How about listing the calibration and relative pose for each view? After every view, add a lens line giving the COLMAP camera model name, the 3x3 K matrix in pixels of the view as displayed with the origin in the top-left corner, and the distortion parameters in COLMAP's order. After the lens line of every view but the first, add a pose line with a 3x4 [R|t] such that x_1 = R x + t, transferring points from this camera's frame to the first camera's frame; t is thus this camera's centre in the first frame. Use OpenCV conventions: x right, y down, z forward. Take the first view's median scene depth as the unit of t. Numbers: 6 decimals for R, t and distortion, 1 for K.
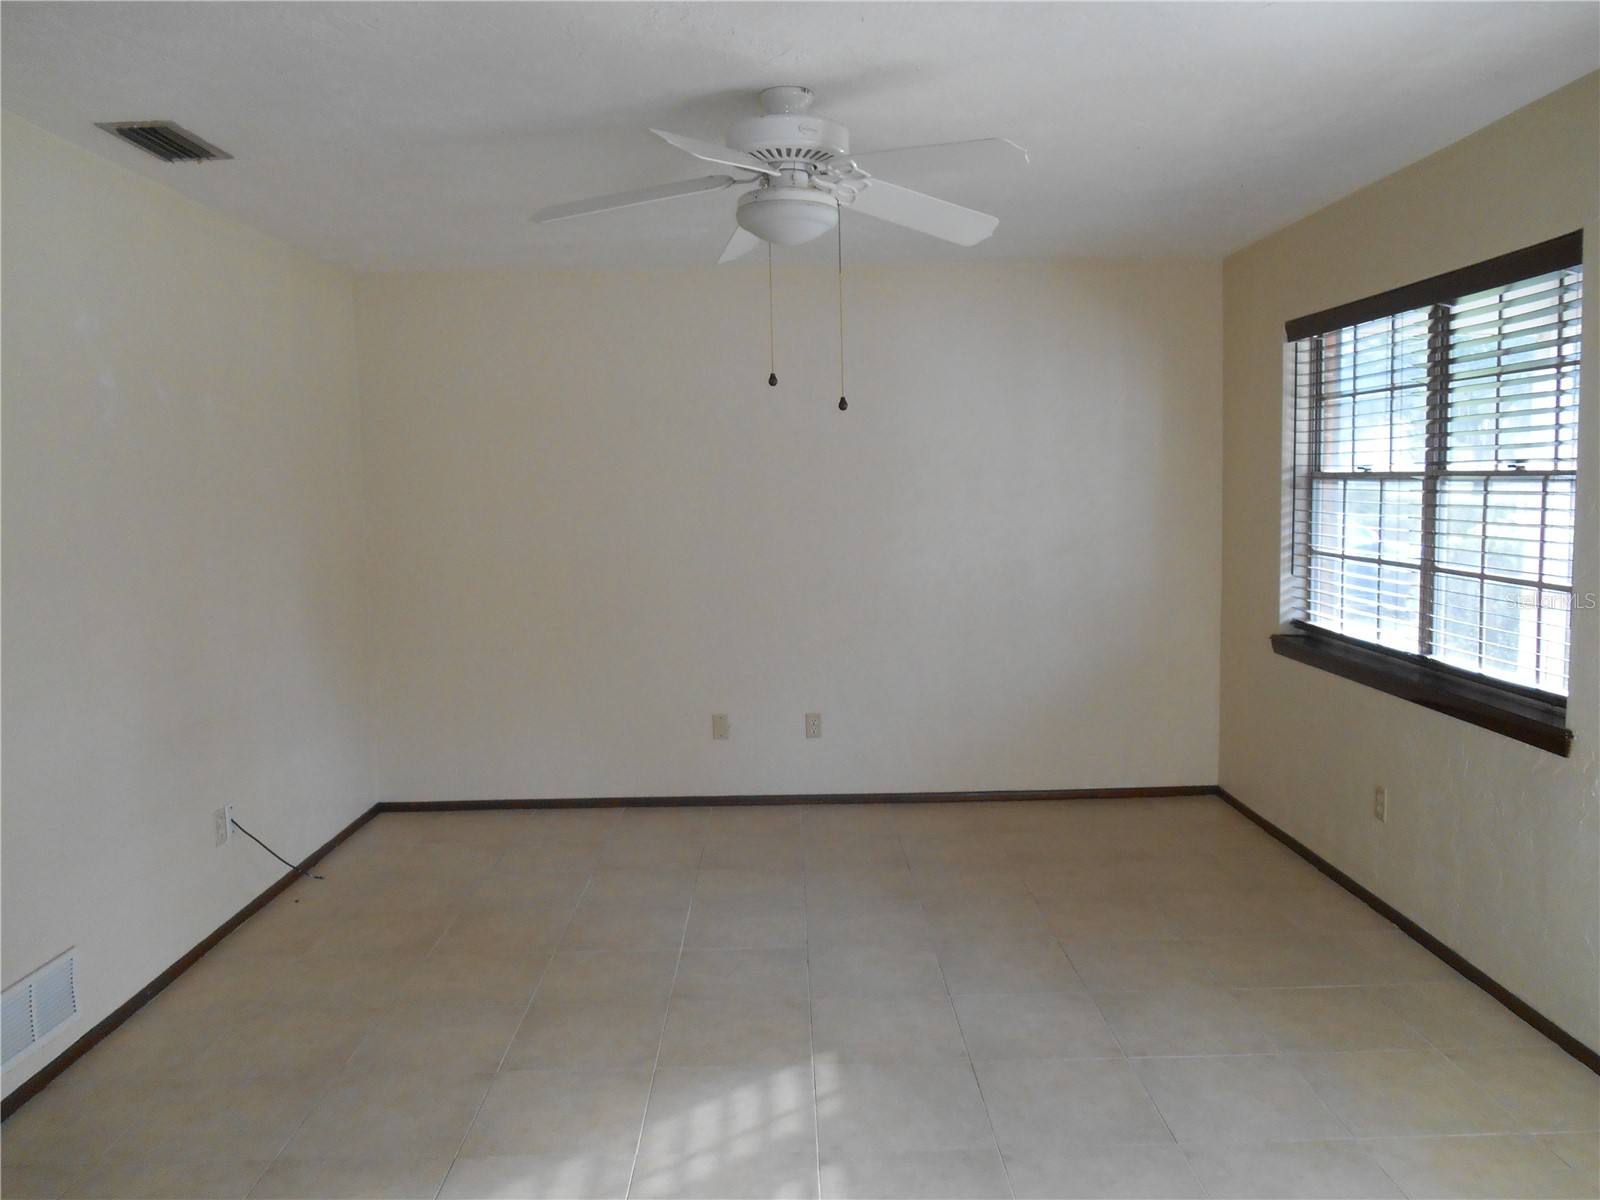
lens RADIAL K [[1234.7, 0, 798.1], [0, 1234.7, 604.3], [0, 0, 1]] dist [0.004294, -0.003859]
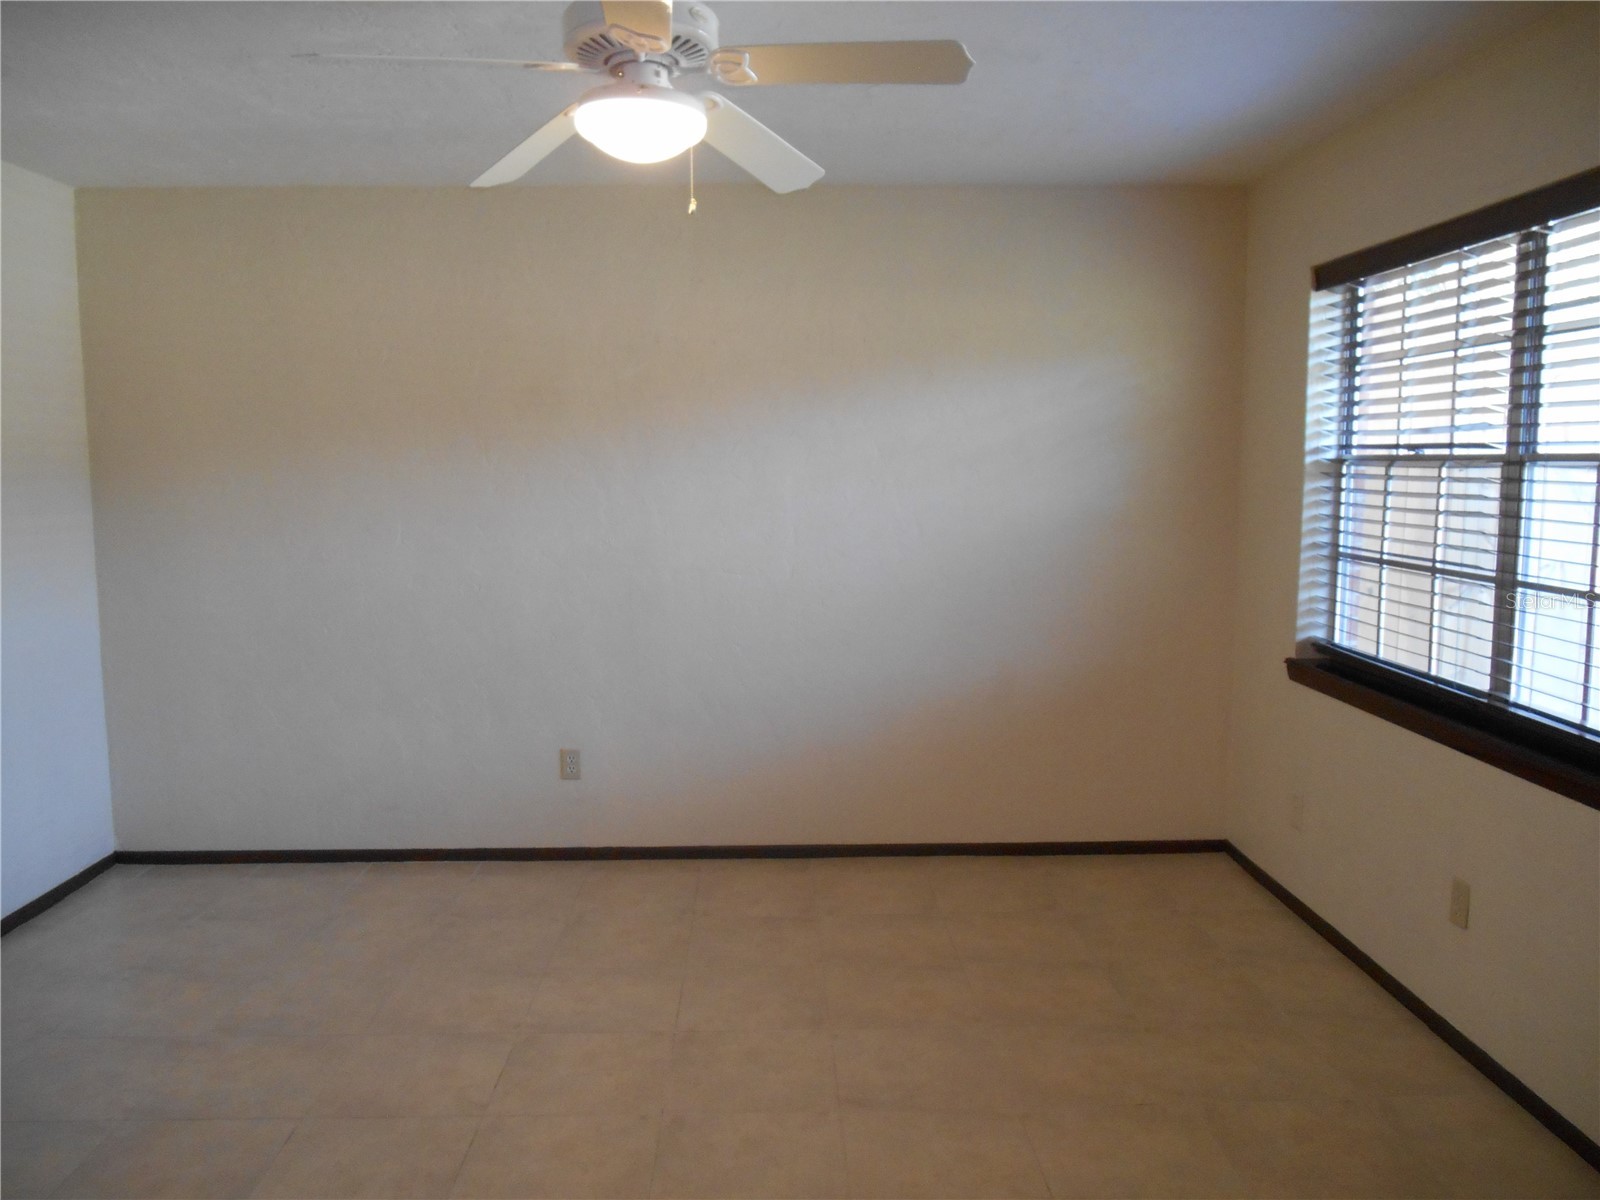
lens RADIAL K [[1234.7, 0, 795.8], [0, 1234.7, 597.5], [0, 0, 1]] dist [0.004294, -0.003859]
pose [[0.995898, 0.009925, 0.089938, 0.002656], [-0.011490, 0.999791, 0.016893, -0.024223], [-0.089752, -0.017857, 0.995804, 0.249313]]
